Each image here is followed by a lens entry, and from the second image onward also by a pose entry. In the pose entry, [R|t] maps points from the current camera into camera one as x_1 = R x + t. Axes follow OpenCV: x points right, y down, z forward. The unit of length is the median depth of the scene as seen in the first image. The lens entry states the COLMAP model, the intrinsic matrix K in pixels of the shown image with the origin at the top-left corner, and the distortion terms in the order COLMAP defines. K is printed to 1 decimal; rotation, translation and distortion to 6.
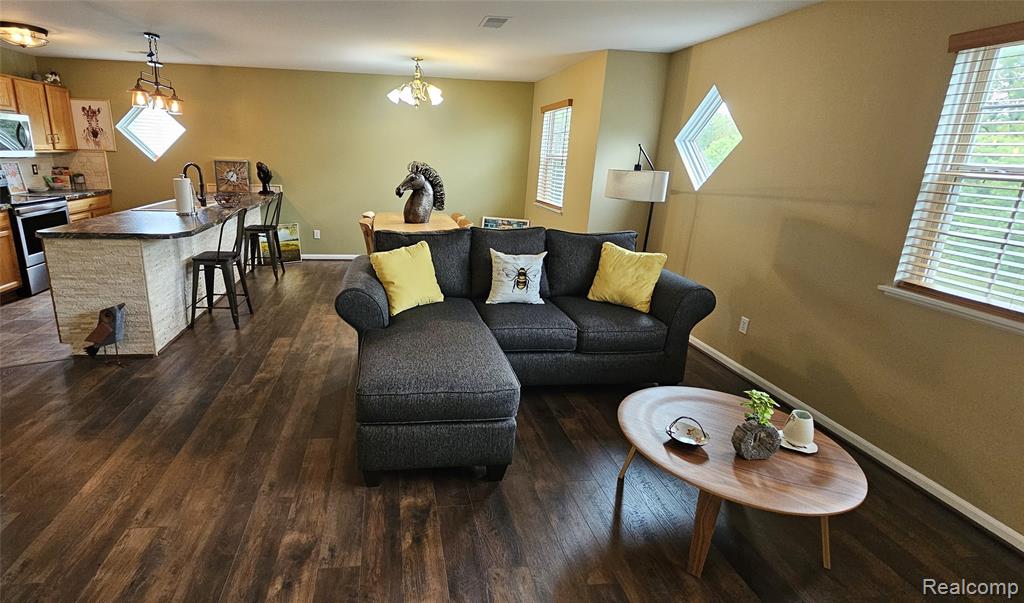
lens RADIAL K [[529.5, 0, 512.0], [0, 529.5, 301.5], [0, 0, 1]] dist [-0.028159, 0.000358]
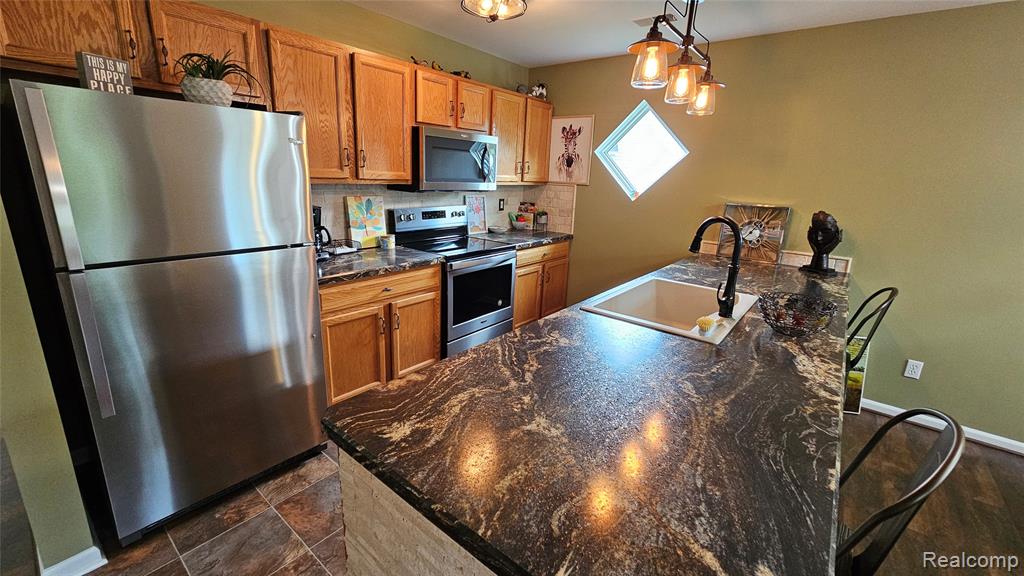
lens RADIAL K [[417.3, 0, 512.0], [0, 417.3, 288.0], [0, 0, 1]] dist [-0.001491, -0.000118]
pose [[0.679854, 0.180128, -0.710881, -0.402864], [-0.206462, 0.977168, 0.050151, -0.159430], [0.703684, 0.112675, 0.701522, 0.545519]]
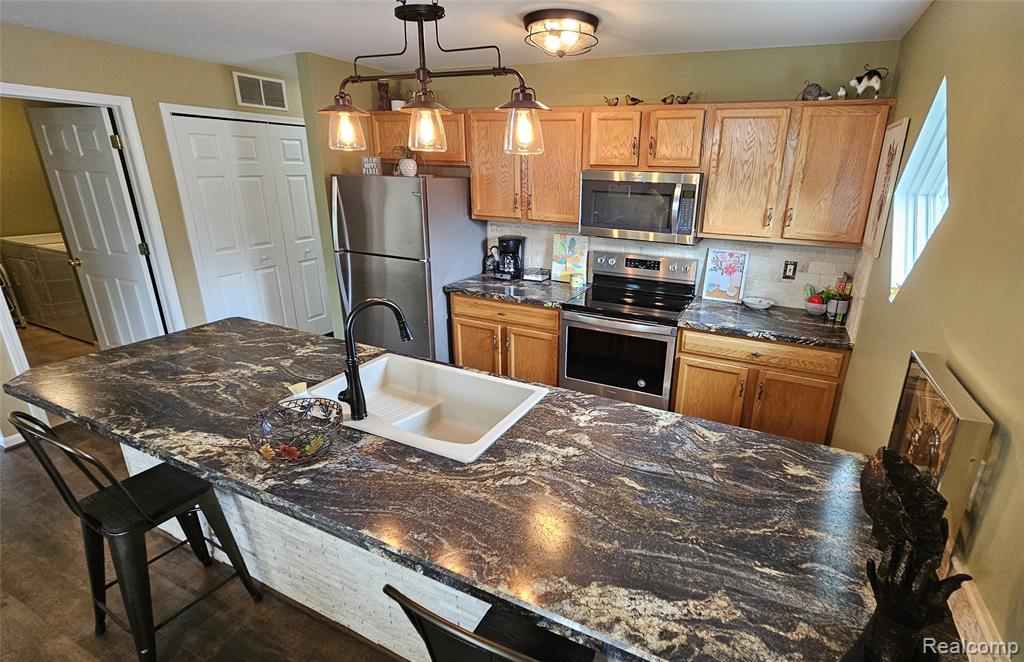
lens RADIAL K [[485.7, 0, 560.9], [0, 485.7, 332.5], [0, 0, 1]] dist [-0.003149, -0.000579]
pose [[-0.541433, 0.217553, -0.812109, -0.353439], [-0.271639, 0.868868, 0.413860, -0.344097], [0.795652, 0.444678, -0.411338, 1.041236]]
